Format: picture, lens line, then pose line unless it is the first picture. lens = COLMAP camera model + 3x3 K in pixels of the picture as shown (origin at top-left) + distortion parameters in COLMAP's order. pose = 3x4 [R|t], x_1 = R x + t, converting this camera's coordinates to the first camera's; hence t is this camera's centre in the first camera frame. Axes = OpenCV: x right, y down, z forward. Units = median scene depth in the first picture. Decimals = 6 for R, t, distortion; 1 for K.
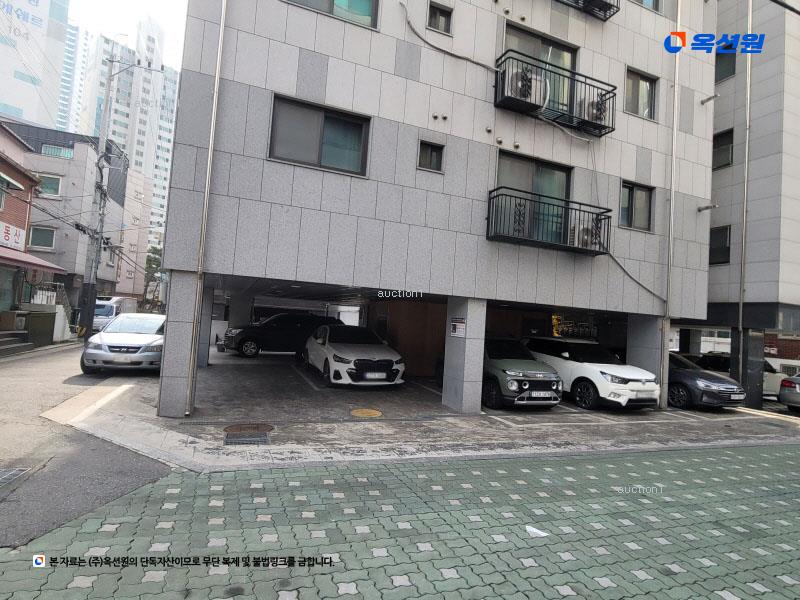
lens RADIAL K [[424.0, 0, 400.0], [0, 424.0, 300.0], [0, 0, 1]] dist [-0.011010, -0.000414]
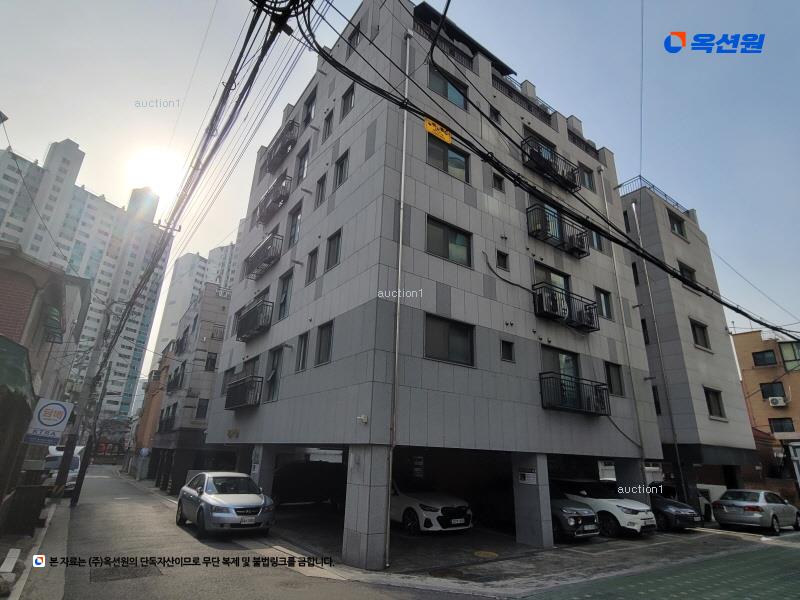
lens RADIAL K [[424.0, 0, 400.0], [0, 424.0, 300.0], [0, 0, 1]] dist [-0.011010, -0.000414]
pose [[0.969336, 0.053953, 0.239744, -0.580155], [0.017741, 0.957690, -0.287253, -0.087971], [-0.245098, 0.282698, 0.927366, -0.271552]]
